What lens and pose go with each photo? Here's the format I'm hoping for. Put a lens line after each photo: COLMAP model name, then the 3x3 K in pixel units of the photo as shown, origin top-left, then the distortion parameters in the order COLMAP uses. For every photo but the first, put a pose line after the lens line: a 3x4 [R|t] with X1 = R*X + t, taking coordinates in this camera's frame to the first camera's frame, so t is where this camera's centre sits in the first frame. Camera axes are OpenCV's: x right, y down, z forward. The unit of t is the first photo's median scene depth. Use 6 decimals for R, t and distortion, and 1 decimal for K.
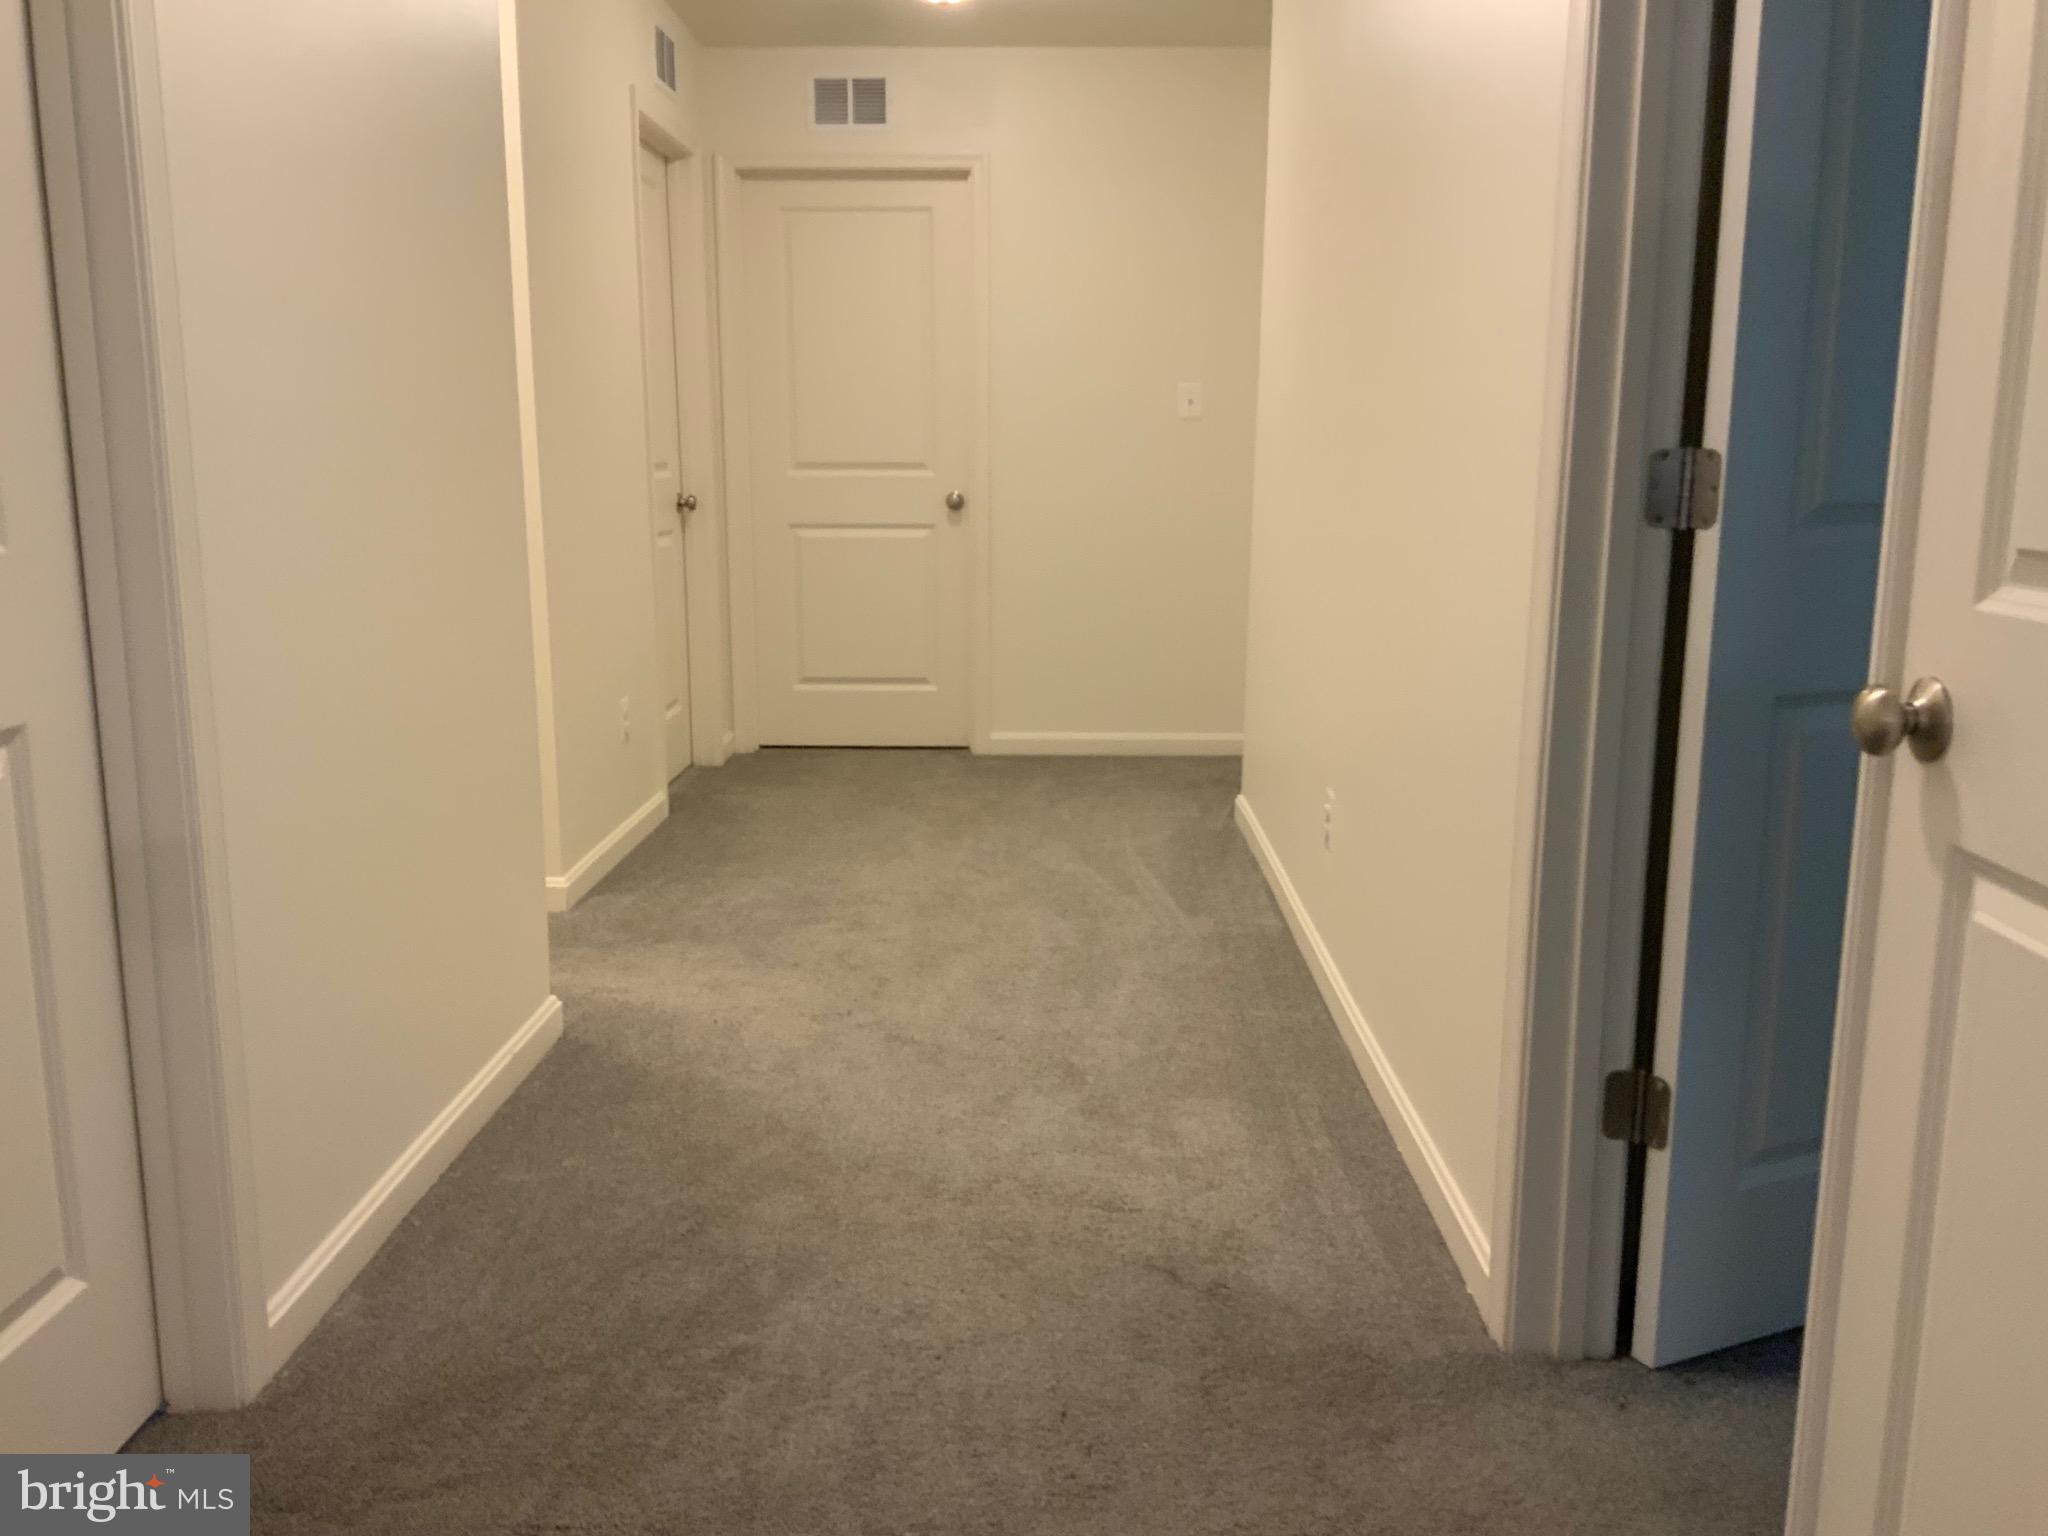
lens RADIAL K [[1701.3, 0, 1024.0], [0, 1701.3, 768.0], [0, 0, 1]] dist [0.079000, -0.173579]
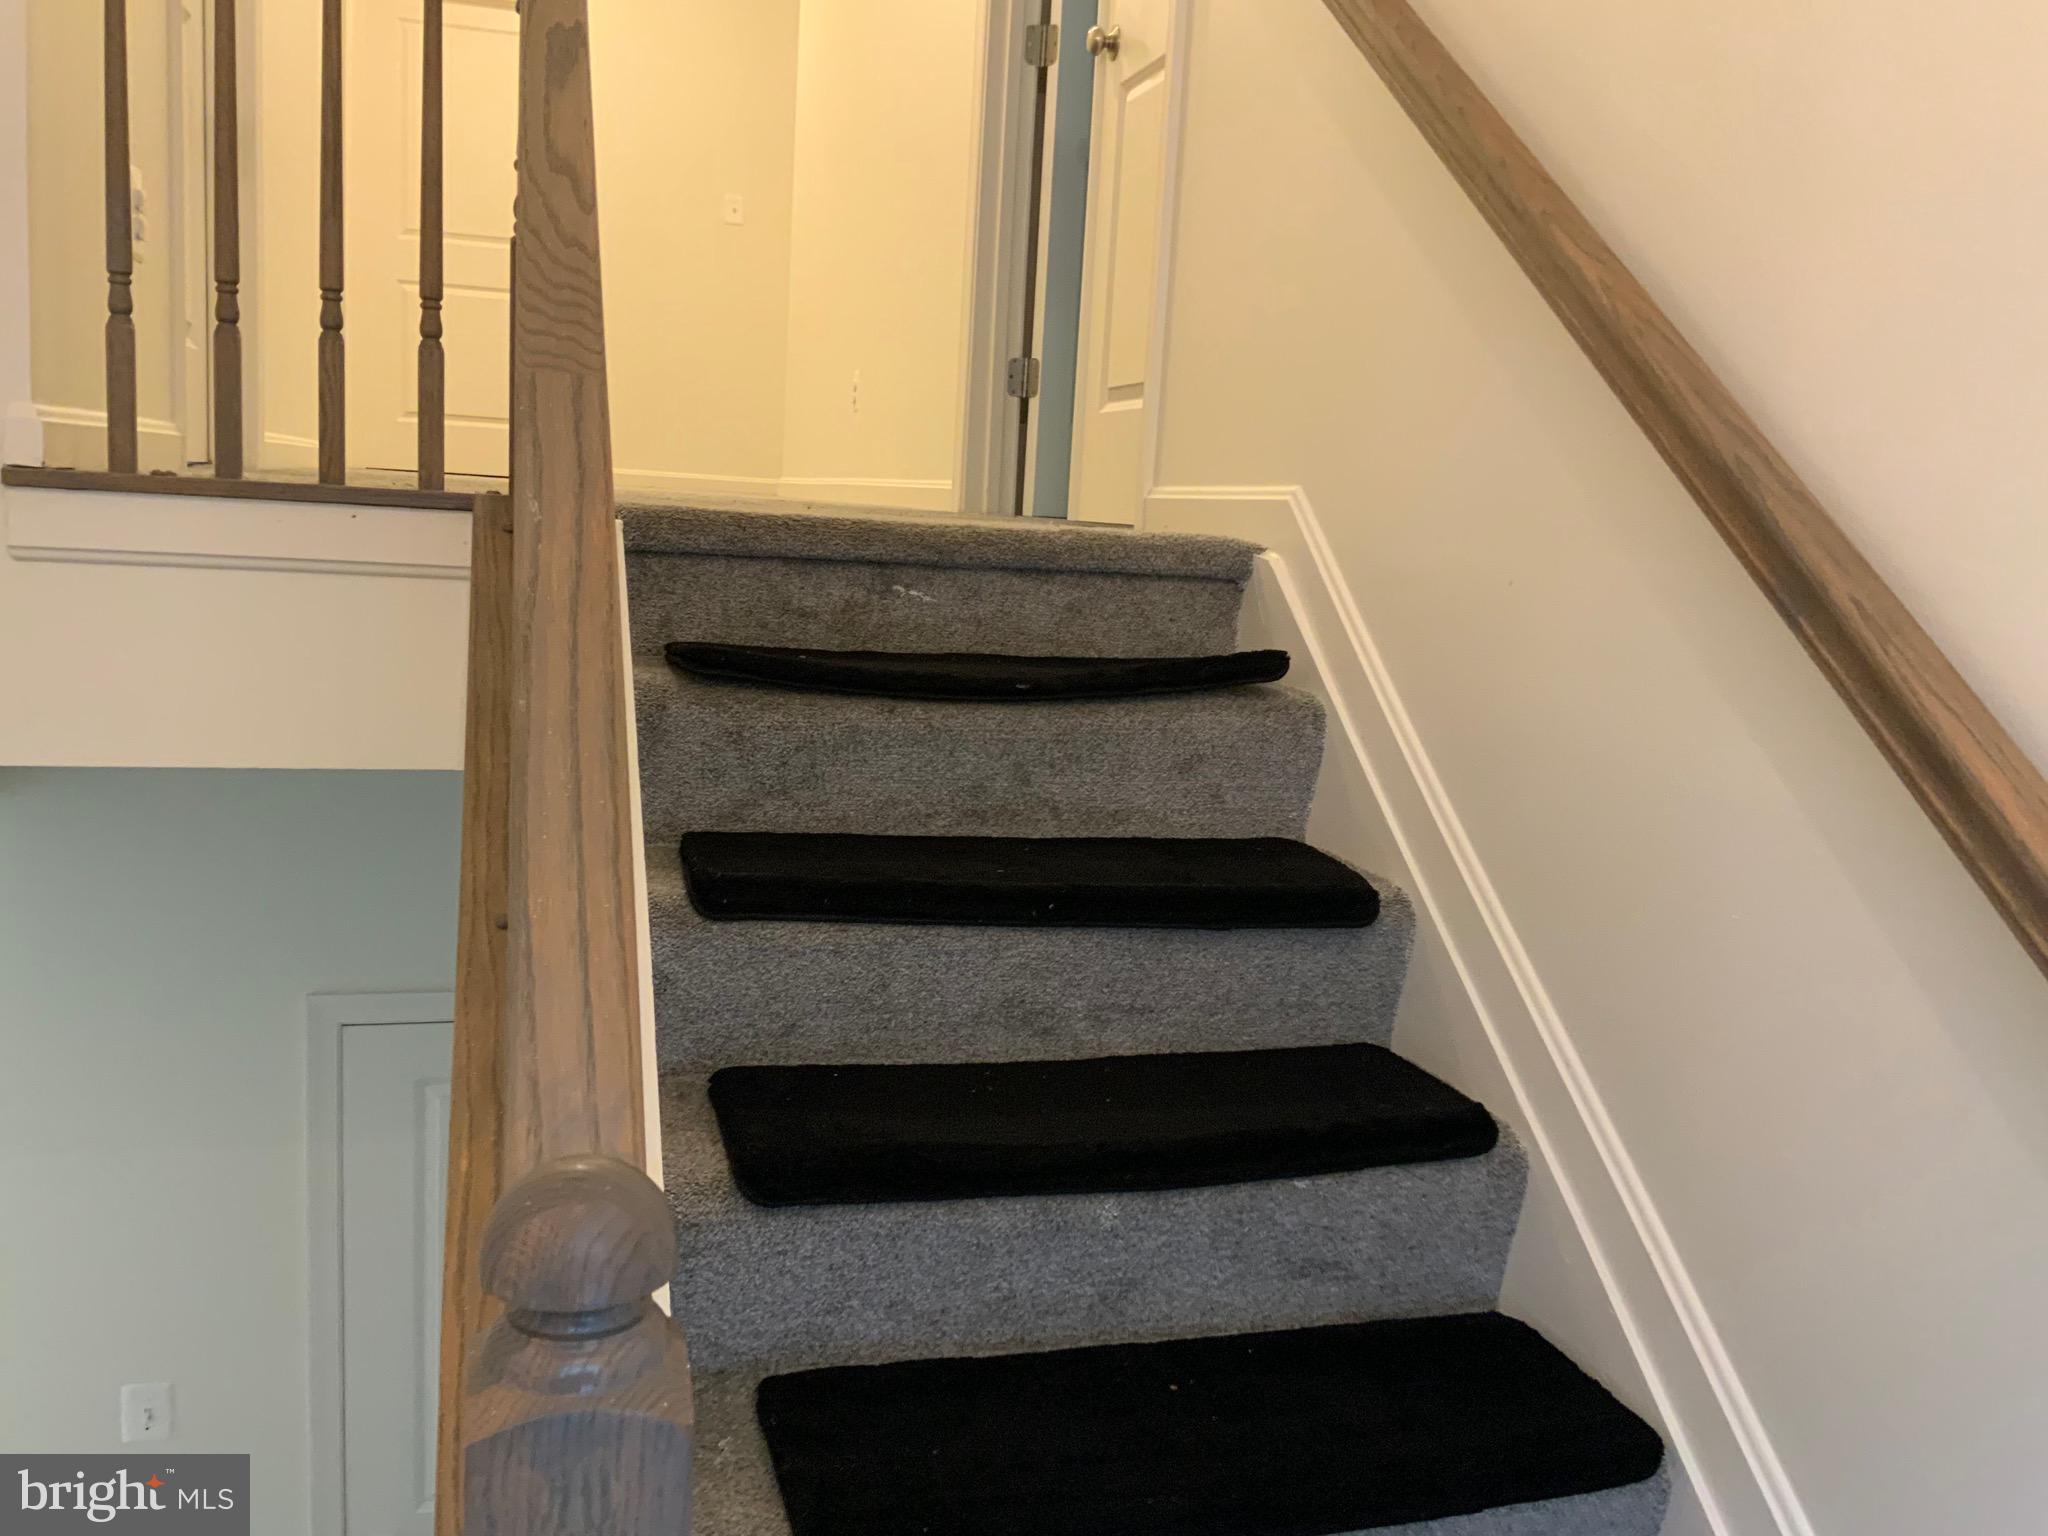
lens RADIAL K [[1701.3, 0, 1024.0], [0, 1701.3, 768.0], [0, 0, 1]] dist [0.079000, -0.173579]
pose [[0.954396, 0.009907, 0.298378, -0.238435], [-0.003055, 0.999721, -0.023424, 0.742543], [-0.298527, 0.021444, 0.954160, -0.924928]]
